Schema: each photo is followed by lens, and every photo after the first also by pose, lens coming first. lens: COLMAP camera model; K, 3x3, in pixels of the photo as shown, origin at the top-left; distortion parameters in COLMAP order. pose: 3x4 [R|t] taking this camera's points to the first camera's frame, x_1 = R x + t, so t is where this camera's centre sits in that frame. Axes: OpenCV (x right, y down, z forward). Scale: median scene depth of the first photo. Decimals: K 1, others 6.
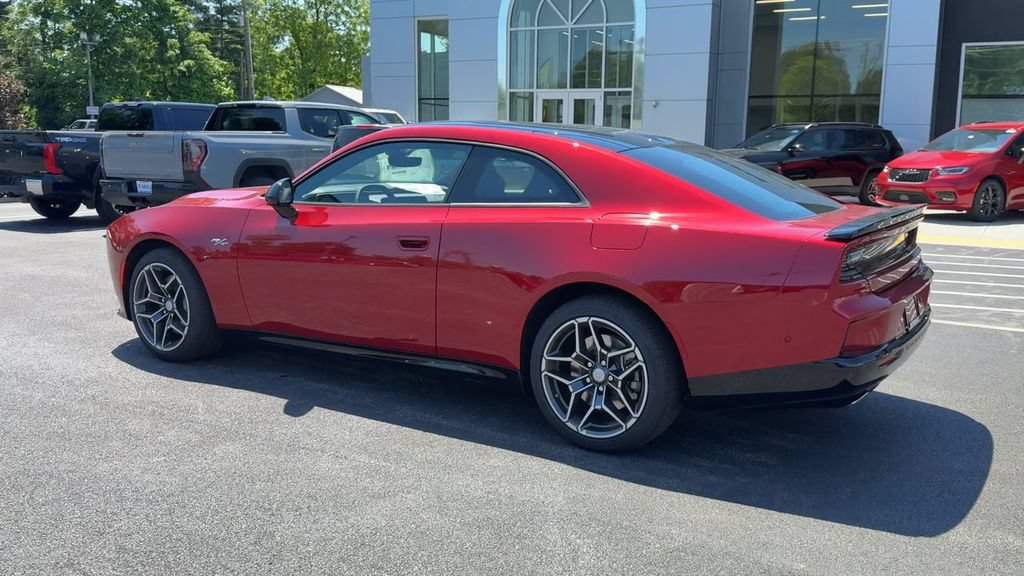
lens RADIAL K [[846.3, 0, 562.1], [0, 846.3, 256.3], [0, 0, 1]] dist [0.119831, -0.205007]
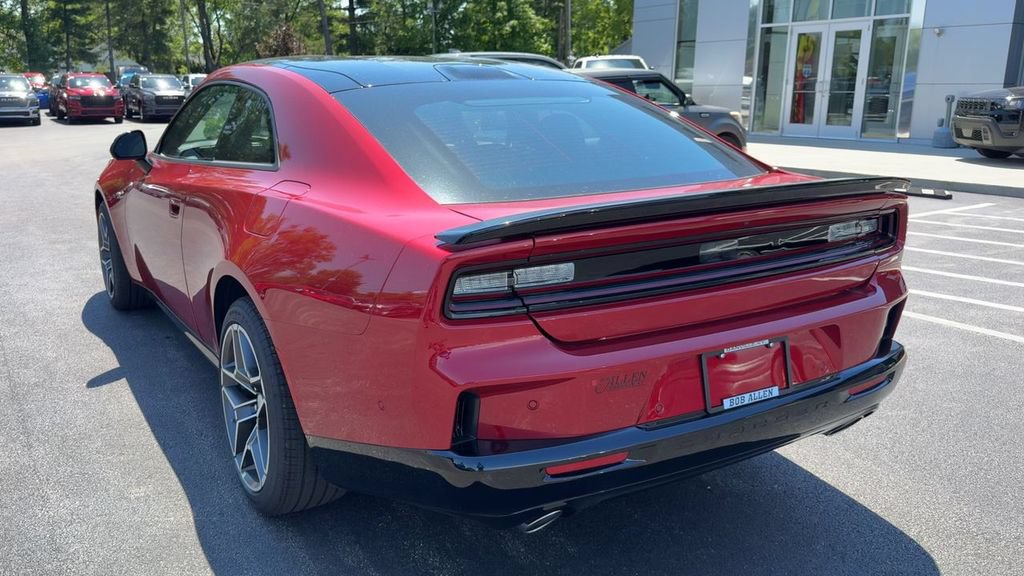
lens RADIAL K [[822.8, 0, 438.2], [0, 822.8, 279.0], [0, 0, 1]] dist [0.007416, -0.003662]
pose [[0.867556, 0.086387, -0.489779, 0.154139], [-0.042390, 0.994059, 0.100246, -0.013807], [0.495529, -0.066207, 0.866064, 0.153536]]
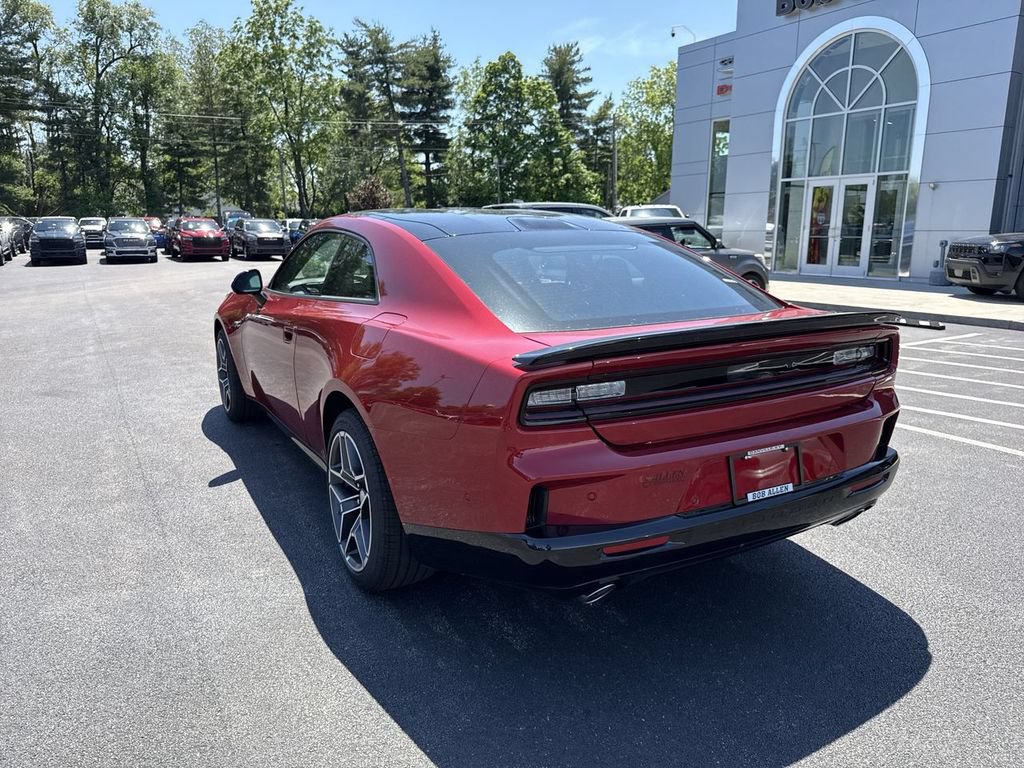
lens RADIAL K [[717.4, 0, 506.2], [0, 717.4, 380.5], [0, 0, 1]] dist [0.037905, -0.058553]
pose [[0.870573, 0.077738, -0.485859, 0.159650], [-0.046282, 0.996000, 0.076432, -0.013961], [0.489857, -0.044053, 0.870689, 0.132159]]
